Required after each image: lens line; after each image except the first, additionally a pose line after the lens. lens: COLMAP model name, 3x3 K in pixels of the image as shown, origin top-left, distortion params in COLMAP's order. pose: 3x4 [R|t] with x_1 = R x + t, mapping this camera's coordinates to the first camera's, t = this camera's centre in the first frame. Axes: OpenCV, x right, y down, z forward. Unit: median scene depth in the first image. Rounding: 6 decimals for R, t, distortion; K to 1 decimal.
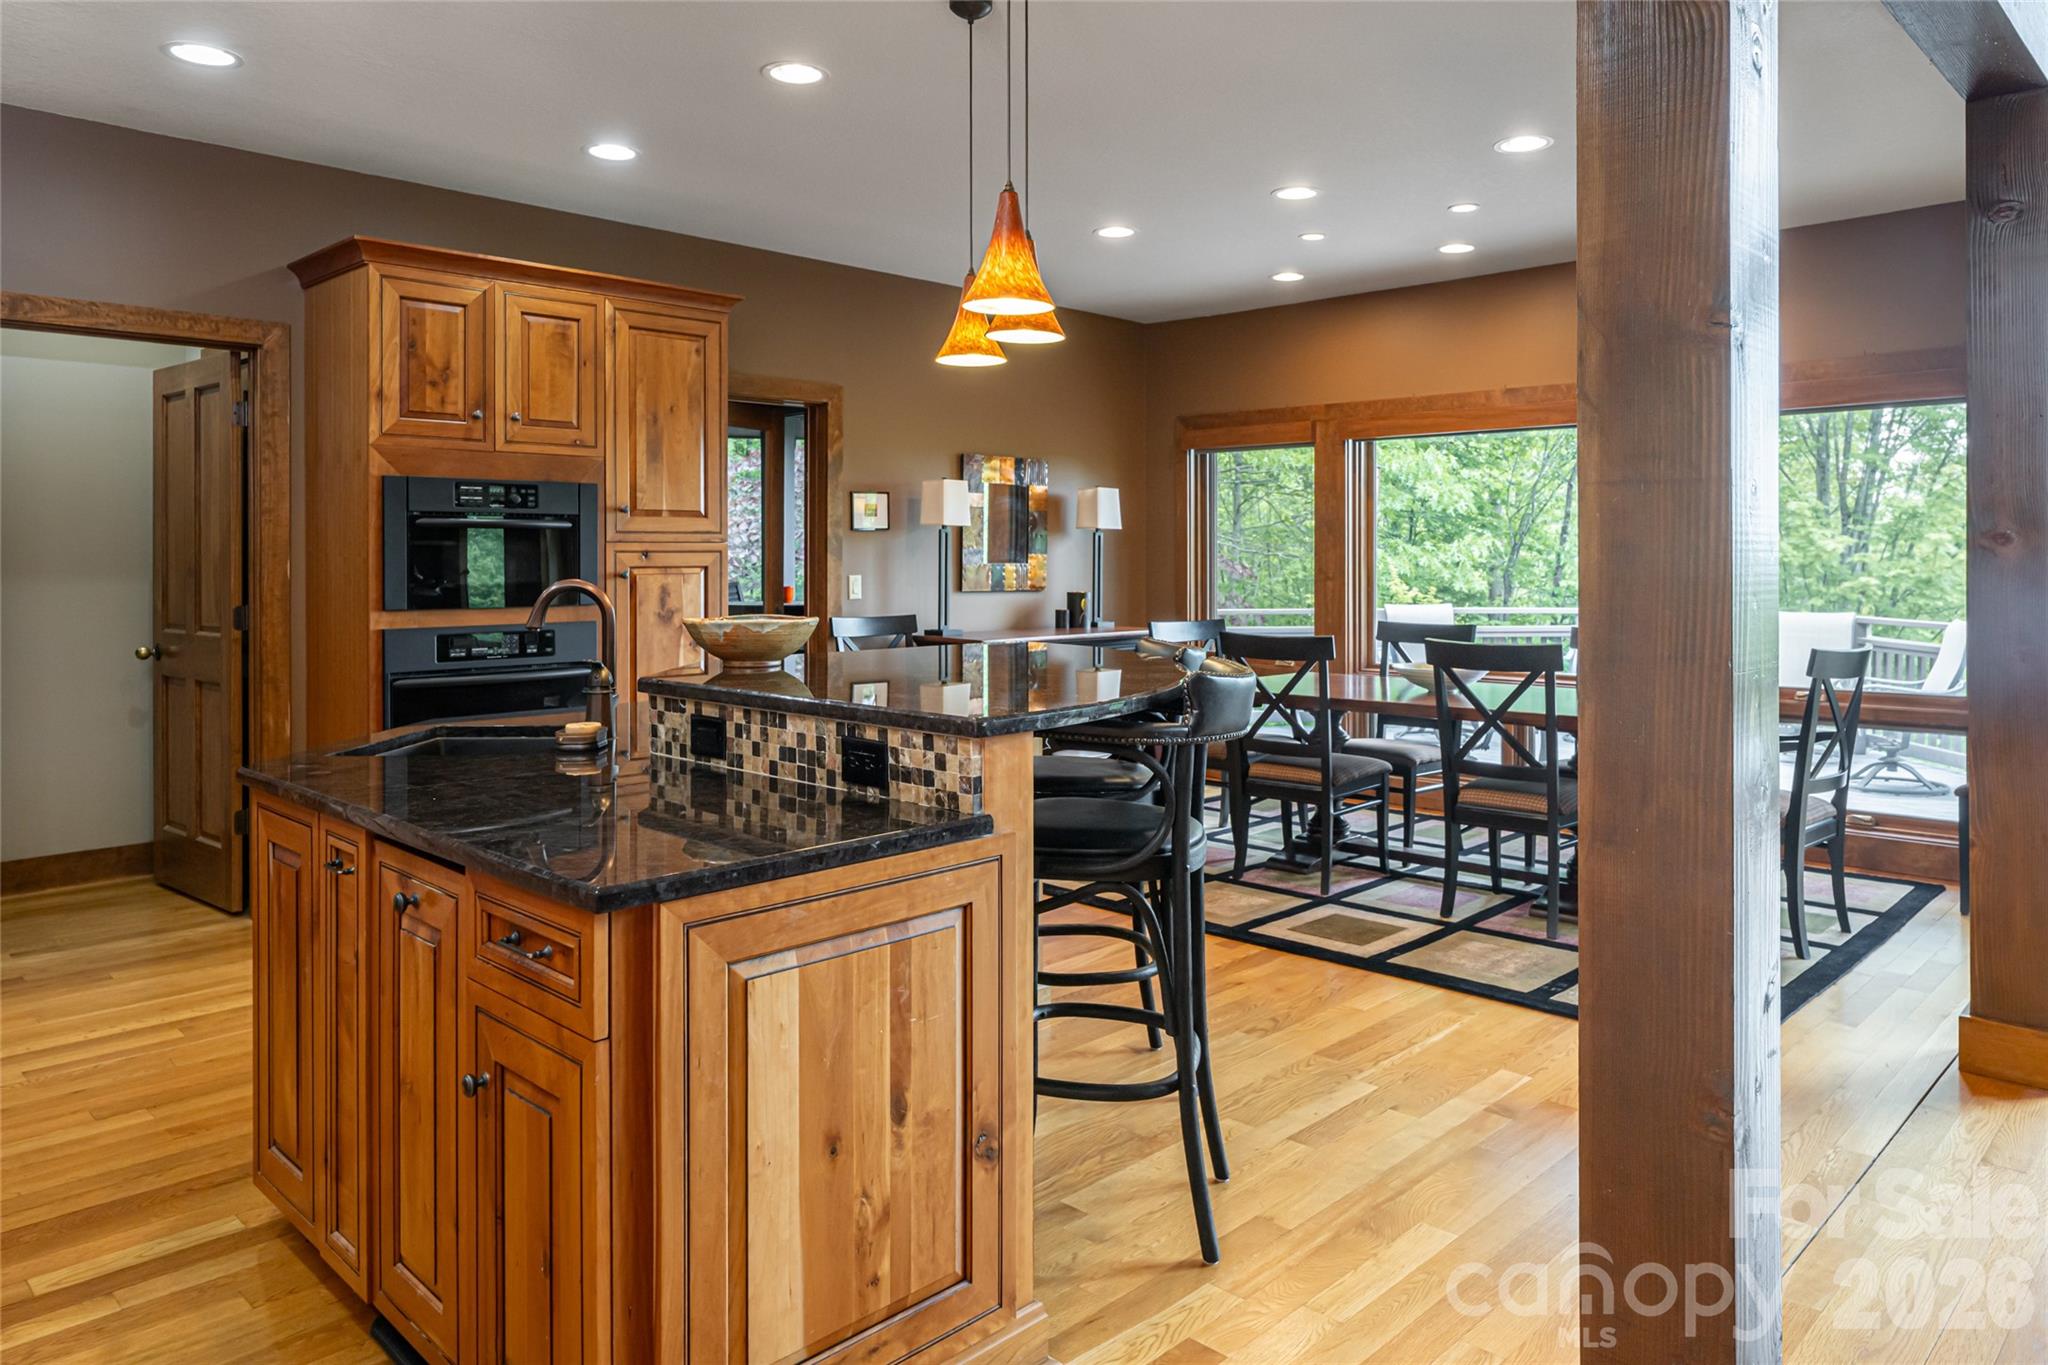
lens RADIAL K [[1351.2, 0, 1076.6], [0, 1351.2, 567.5], [0, 0, 1]] dist [0.003121, 0.000780]
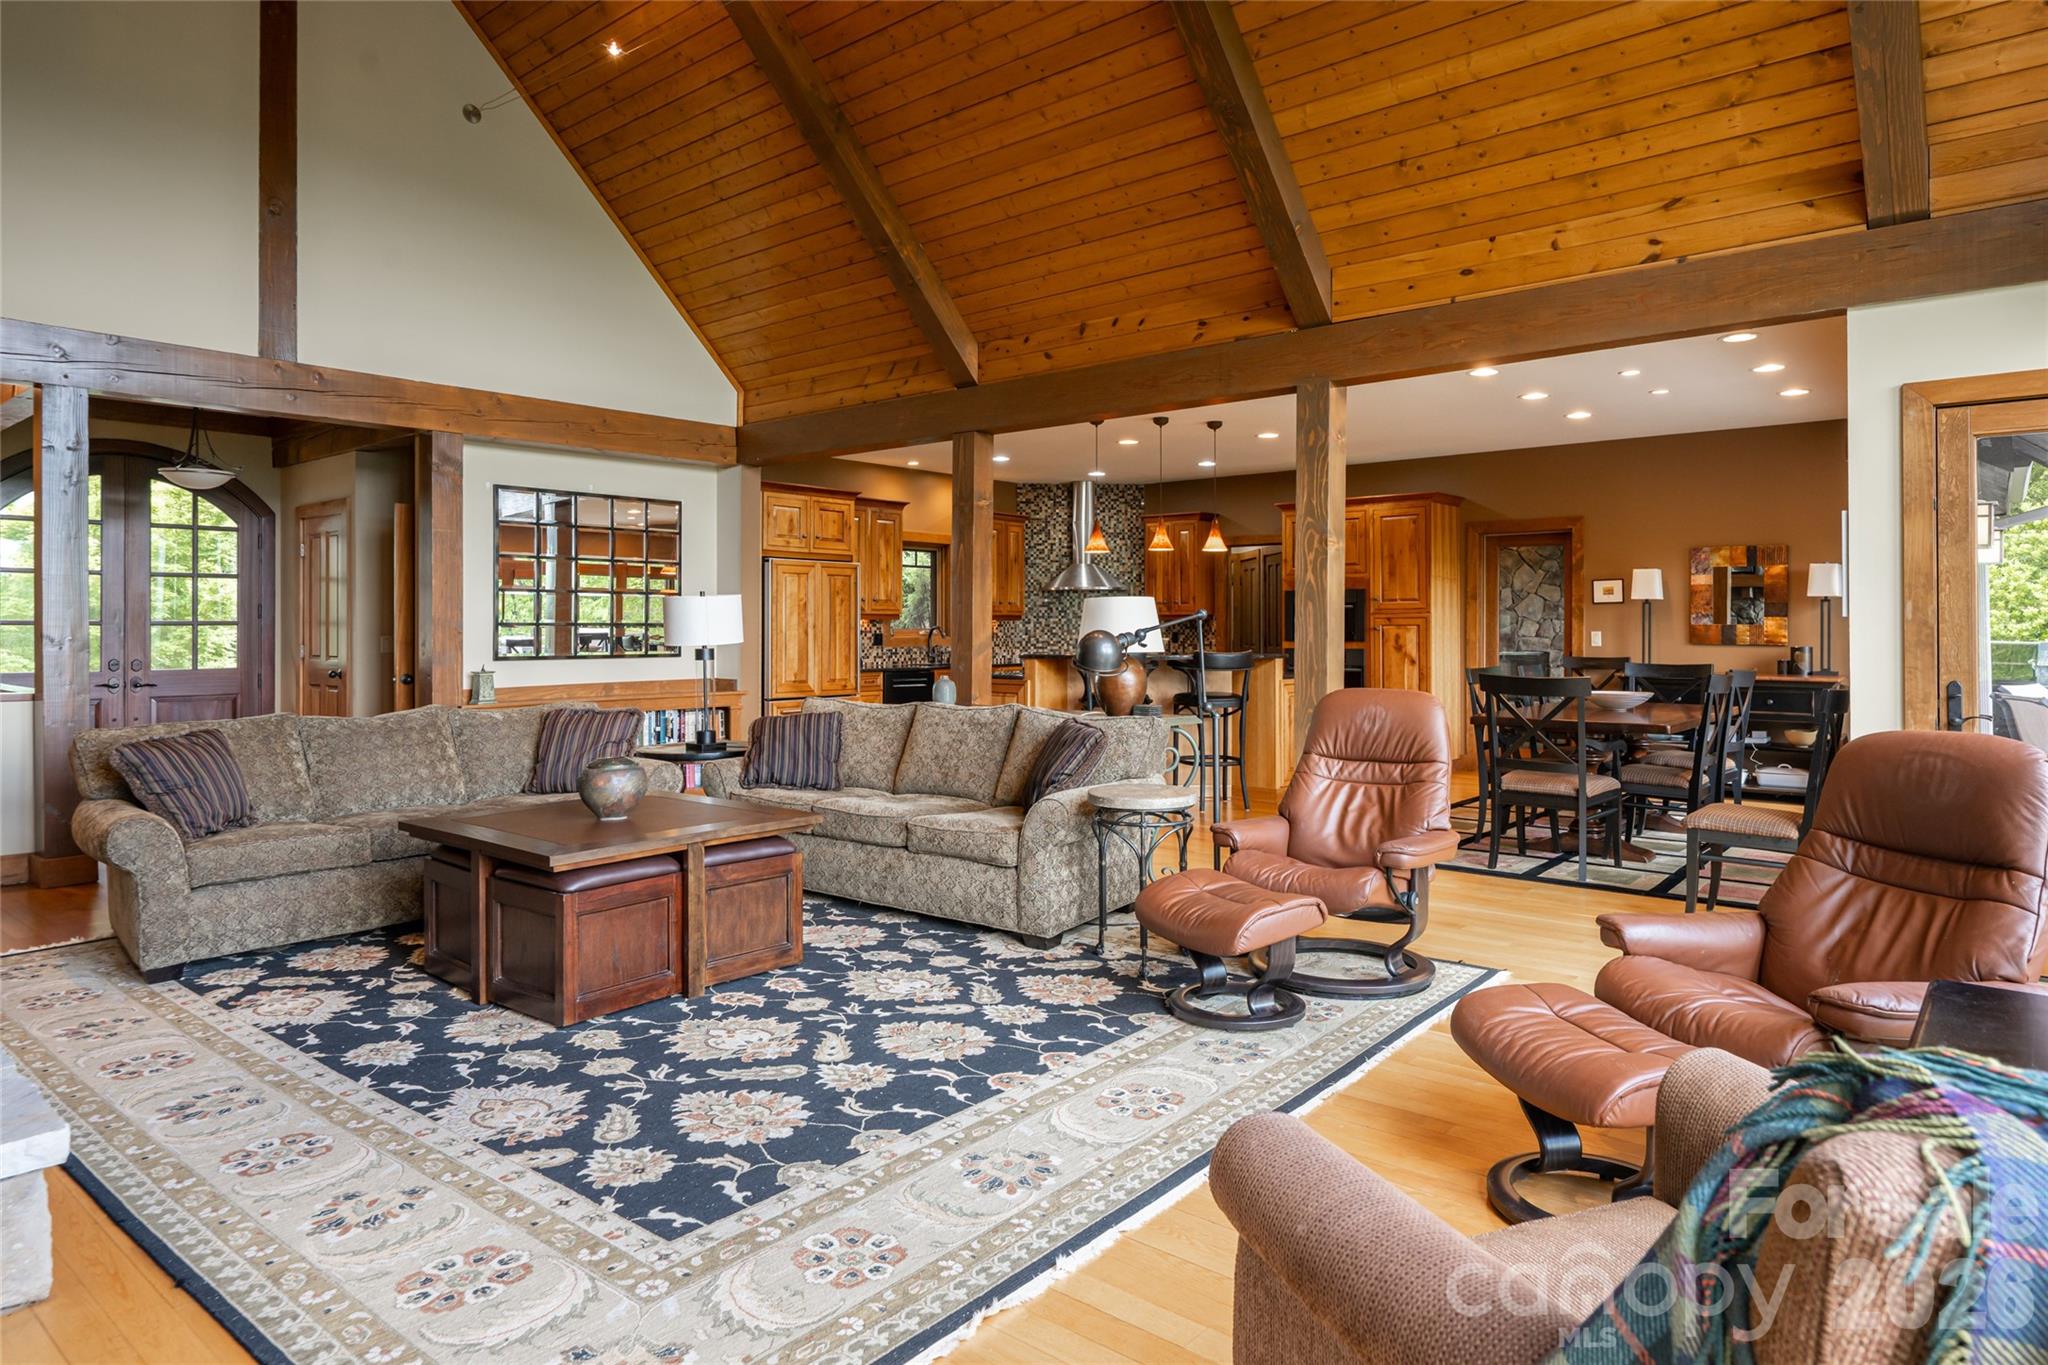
lens RADIAL K [[1198.4, 0, 1048.0], [0, 1198.4, 626.2], [0, 0, 1]] dist [0.003097, 0.000048]
pose [[0.074396, -0.001715, -0.997227, 1.737434], [-0.006444, 0.999977, -0.002201, 0.010238], [0.997208, 0.006590, 0.074384, 0.338387]]
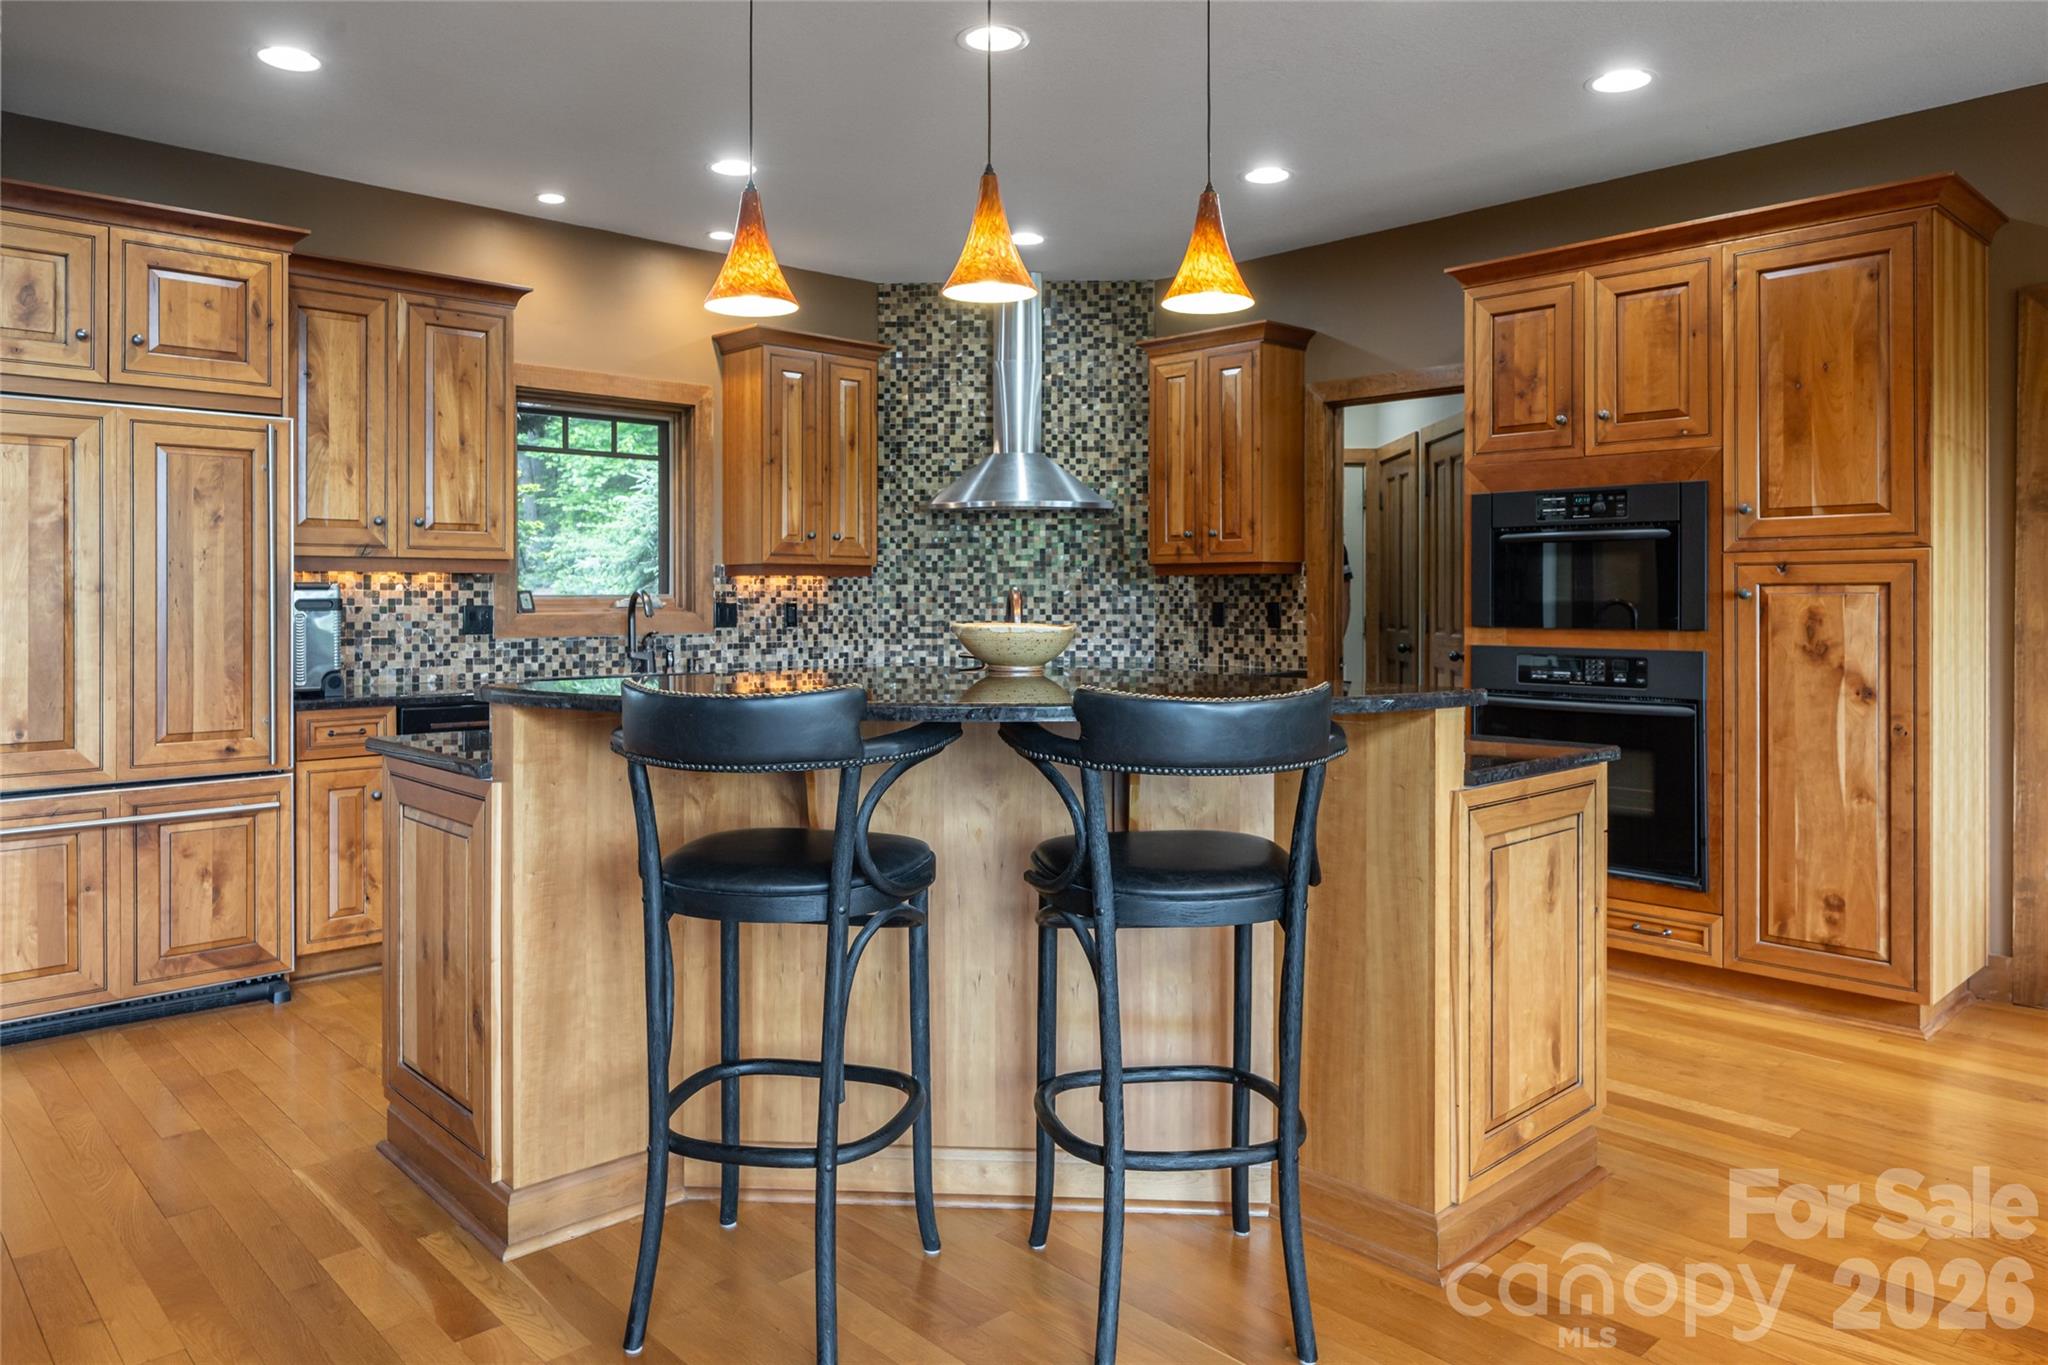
lens RADIAL K [[1358.0, 0, 1012.9], [0, 1358.0, 599.3], [0, 0, 1]] dist [0.007539, -0.000769]
pose [[-0.054913, 0.003502, -0.998485, 0.510158], [-0.007095, 0.999967, 0.003898, 0.009197], [0.998466, 0.007298, -0.054886, 0.677121]]
